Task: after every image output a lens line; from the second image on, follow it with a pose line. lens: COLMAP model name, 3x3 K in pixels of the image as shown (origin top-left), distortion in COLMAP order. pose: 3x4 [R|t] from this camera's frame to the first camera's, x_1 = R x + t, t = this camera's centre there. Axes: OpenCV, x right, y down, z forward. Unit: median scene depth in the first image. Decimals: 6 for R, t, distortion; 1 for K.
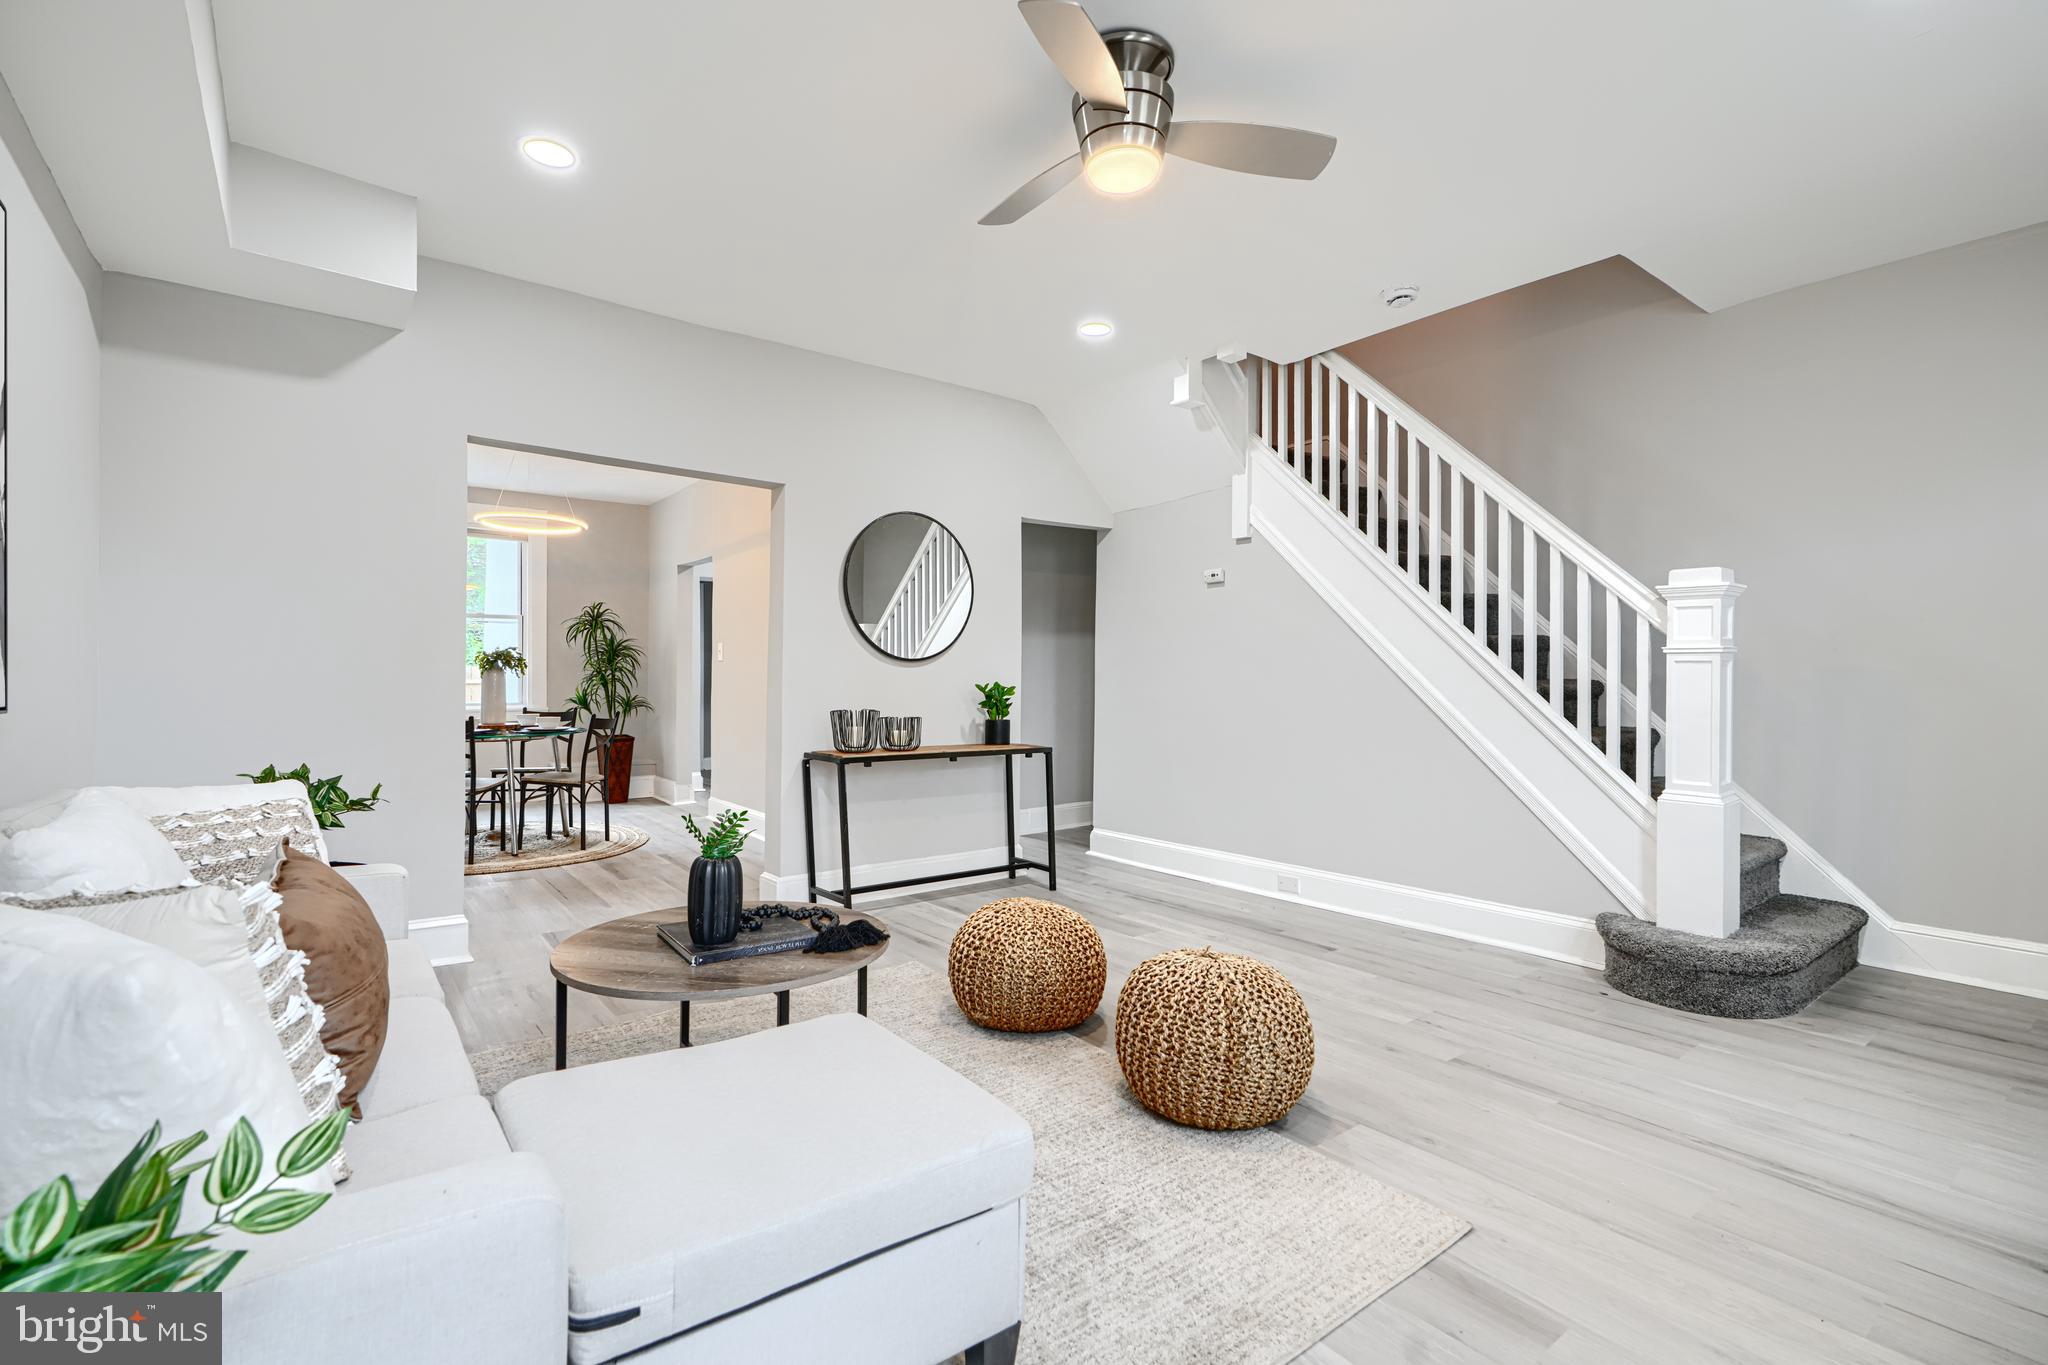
lens RADIAL K [[935.4, 0, 1016.4], [0, 935.4, 676.7], [0, 0, 1]] dist [0.000961, 0.000995]
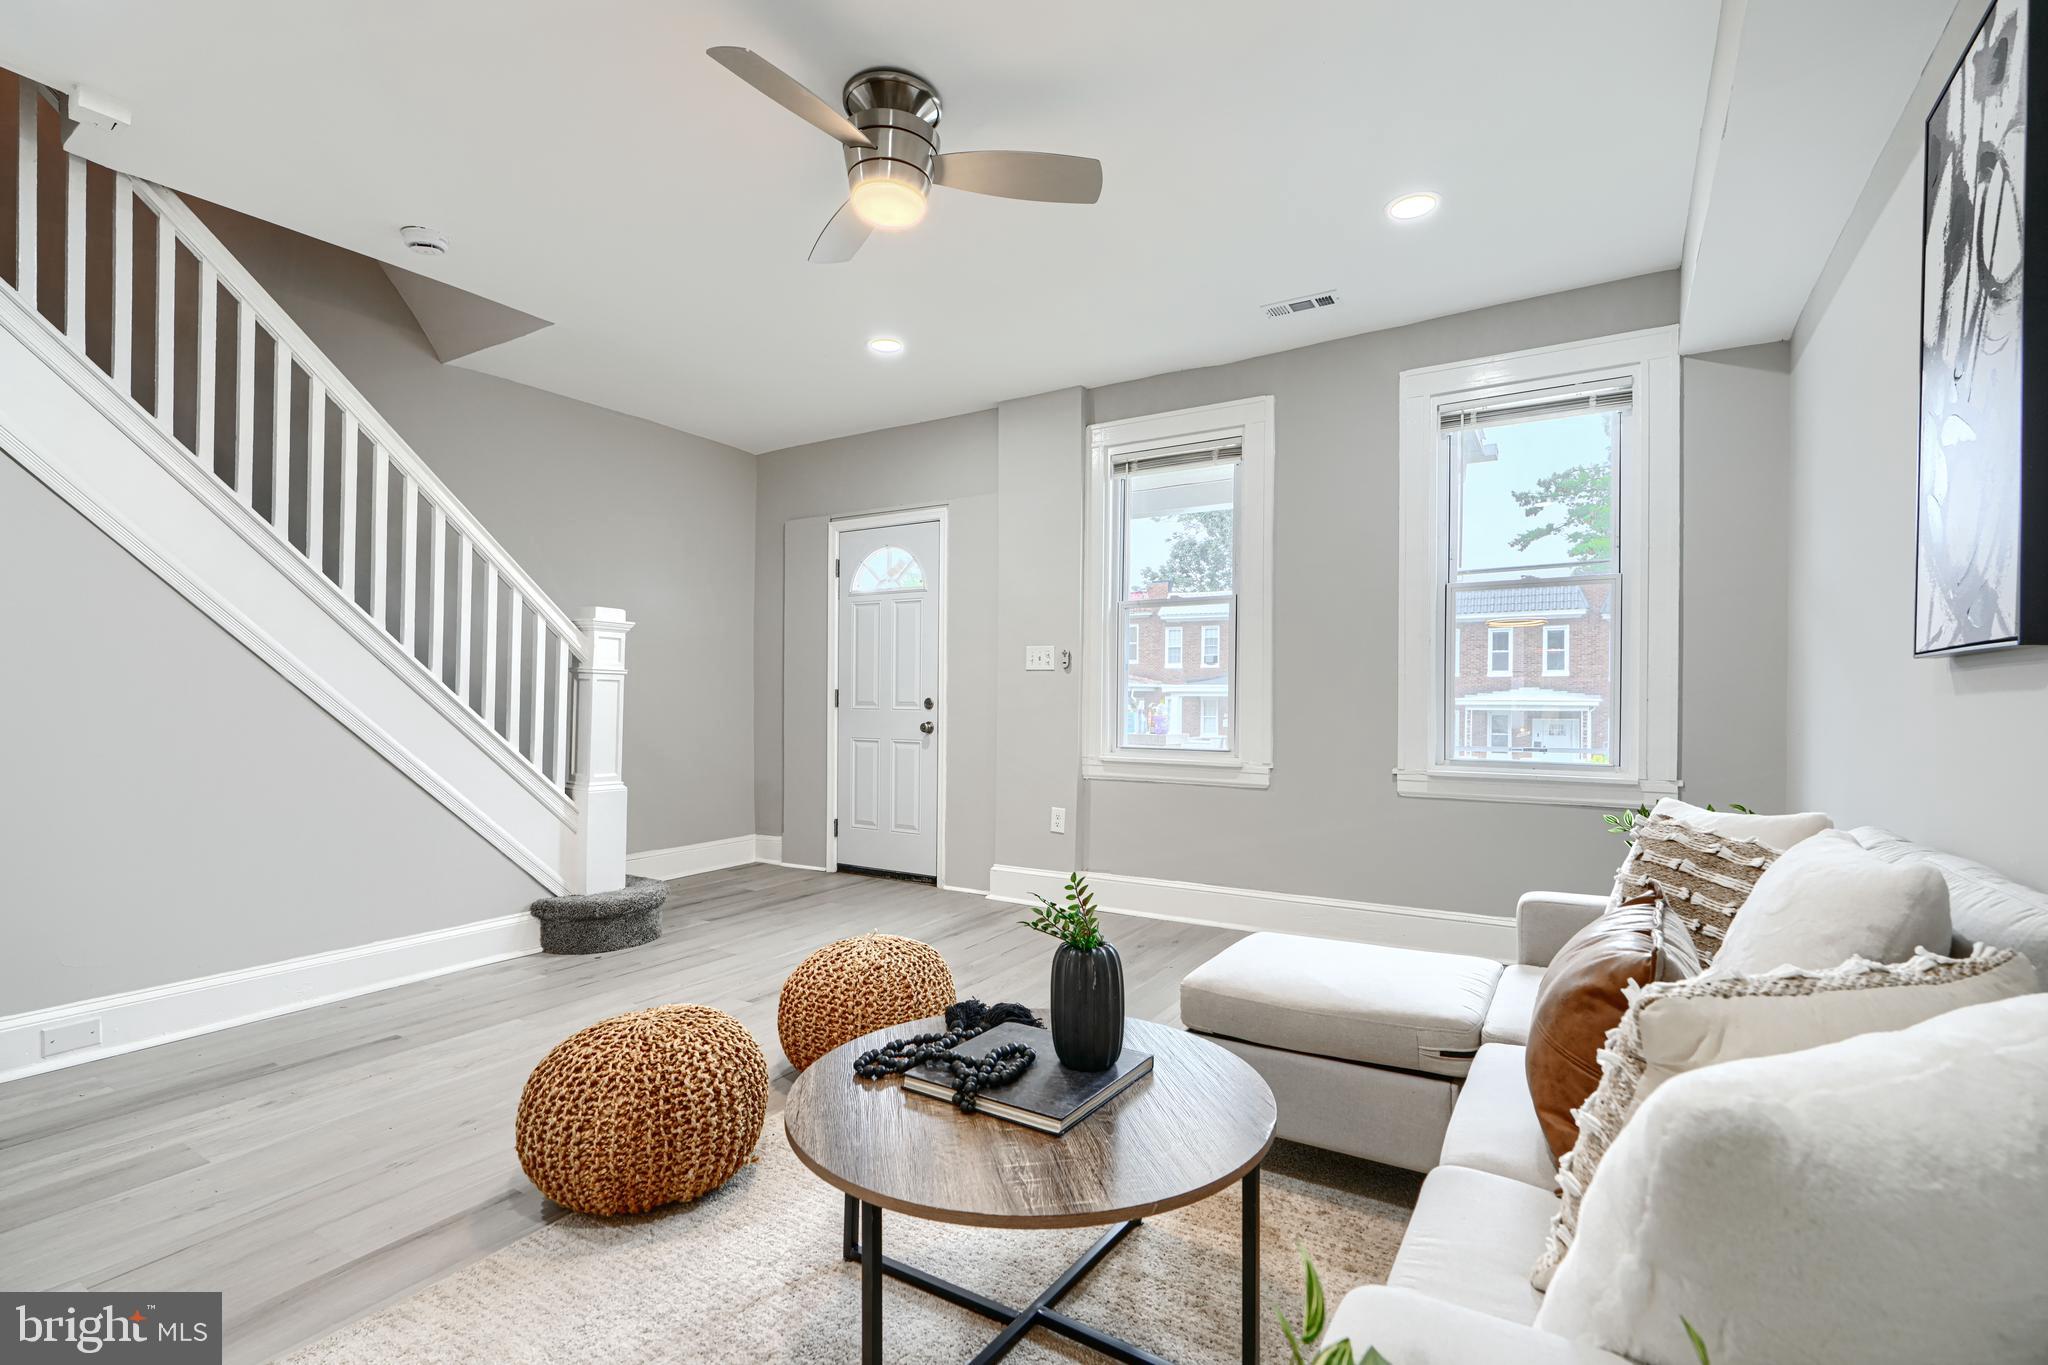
lens RADIAL K [[935.4, 0, 1056.1], [0, 935.4, 695.9], [0, 0, 1]] dist [0.000961, 0.000995]
pose [[-0.382494, -0.004450, 0.923947, -0.626022], [-0.011609, 0.999933, 0.000010, -0.002091], [-0.923885, -0.010722, -0.382519, 0.824483]]
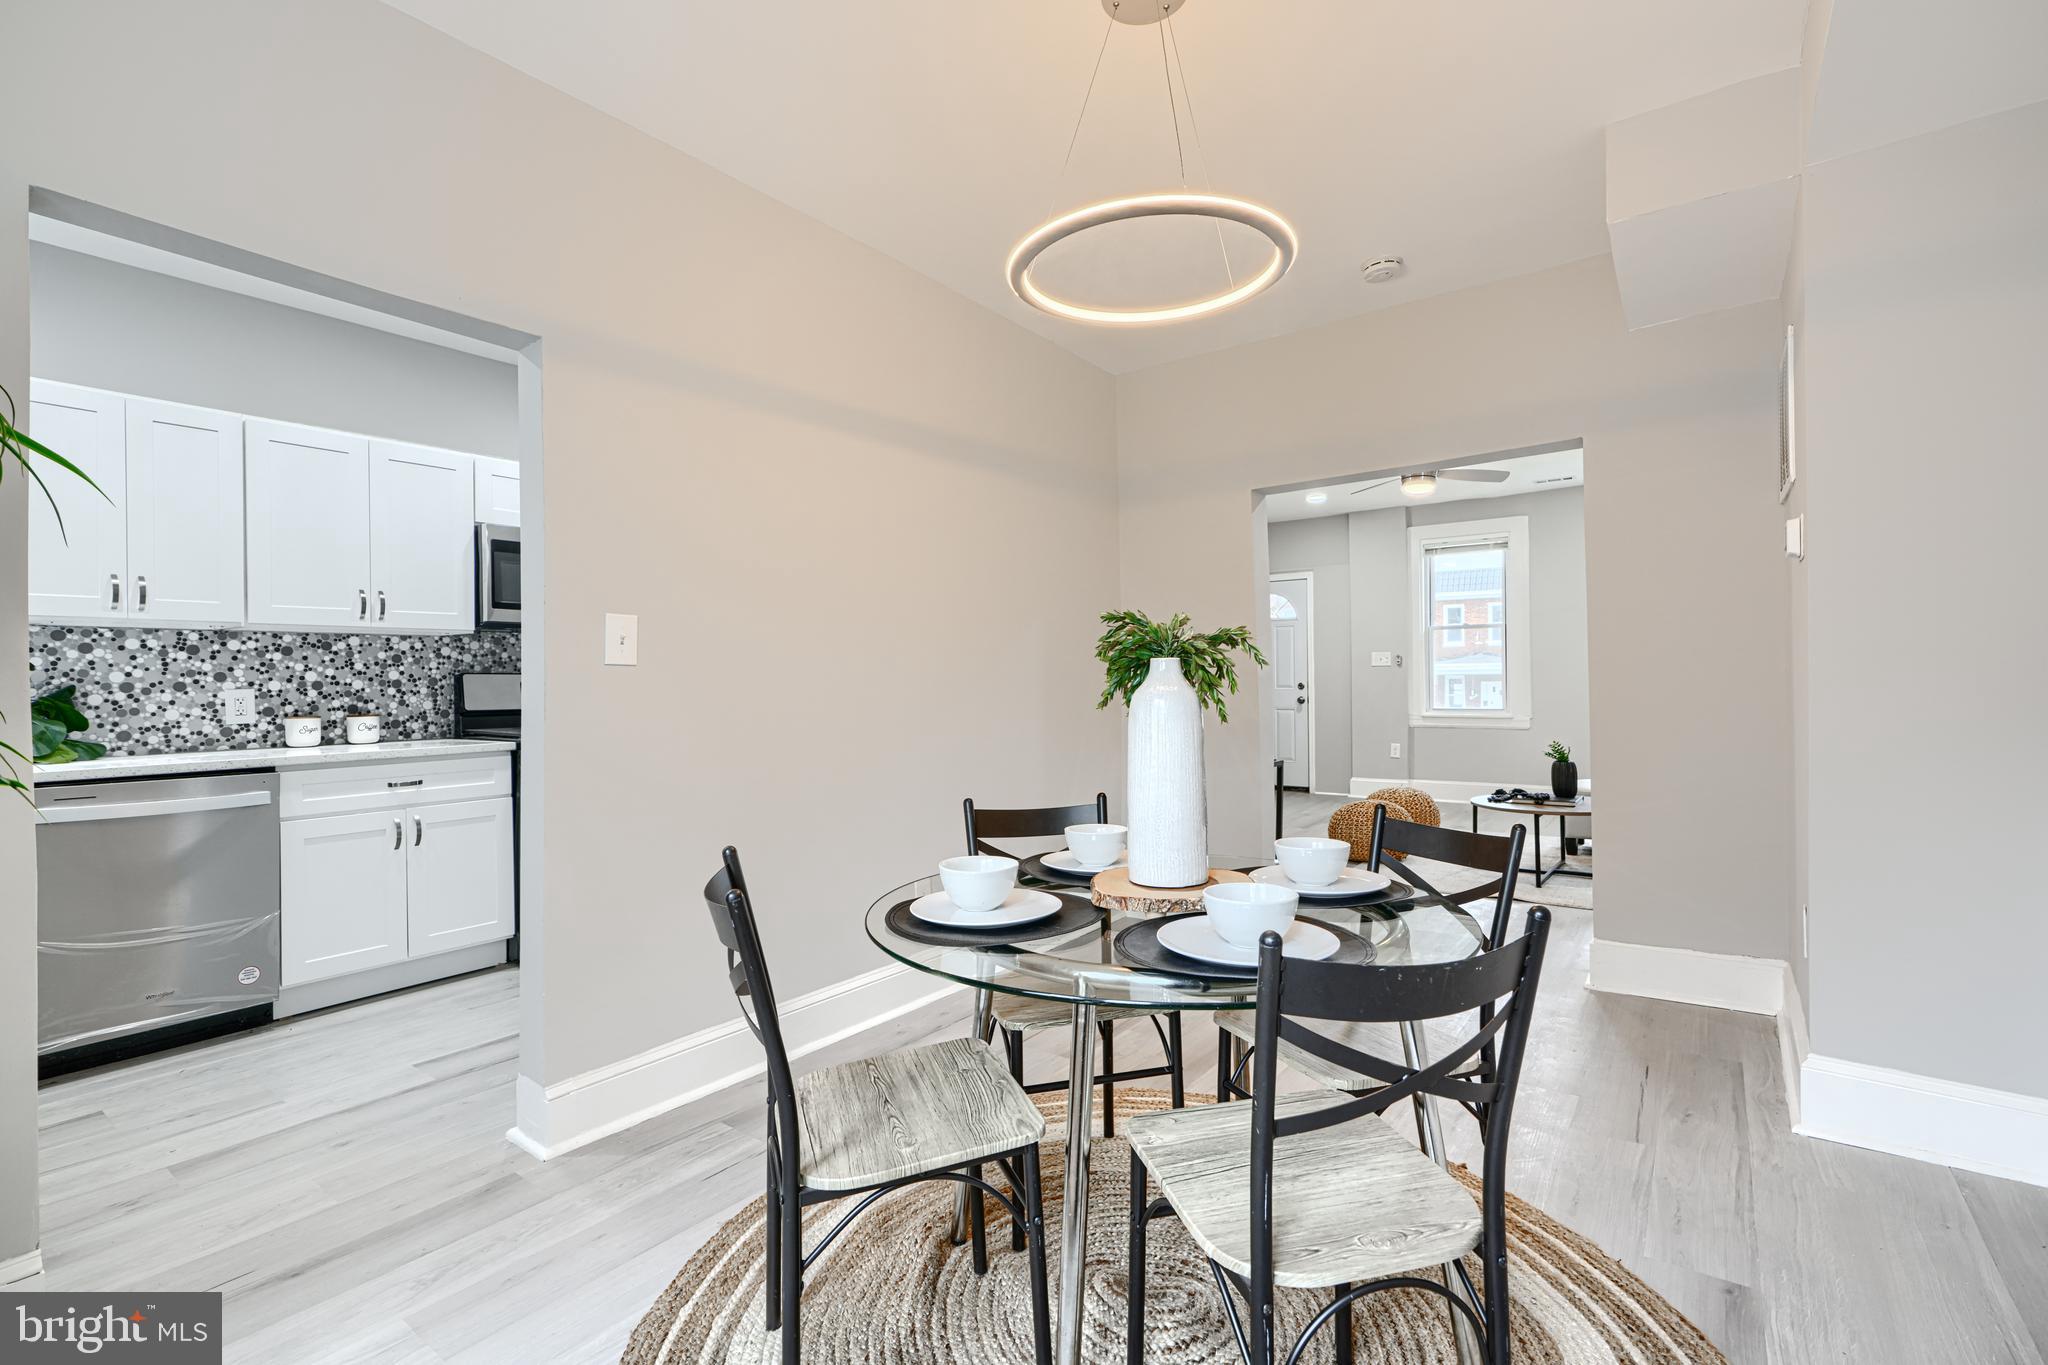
lens RADIAL K [[935.4, 0, 1035.4], [0, 935.4, 675.8], [0, 0, 1]] dist [0.000961, 0.000995]
pose [[-0.298855, -0.000589, 0.954298, -1.382125], [0.004968, 0.999985, 0.002174, -0.024311], [-0.954285, 0.005391, -0.298848, 1.889816]]
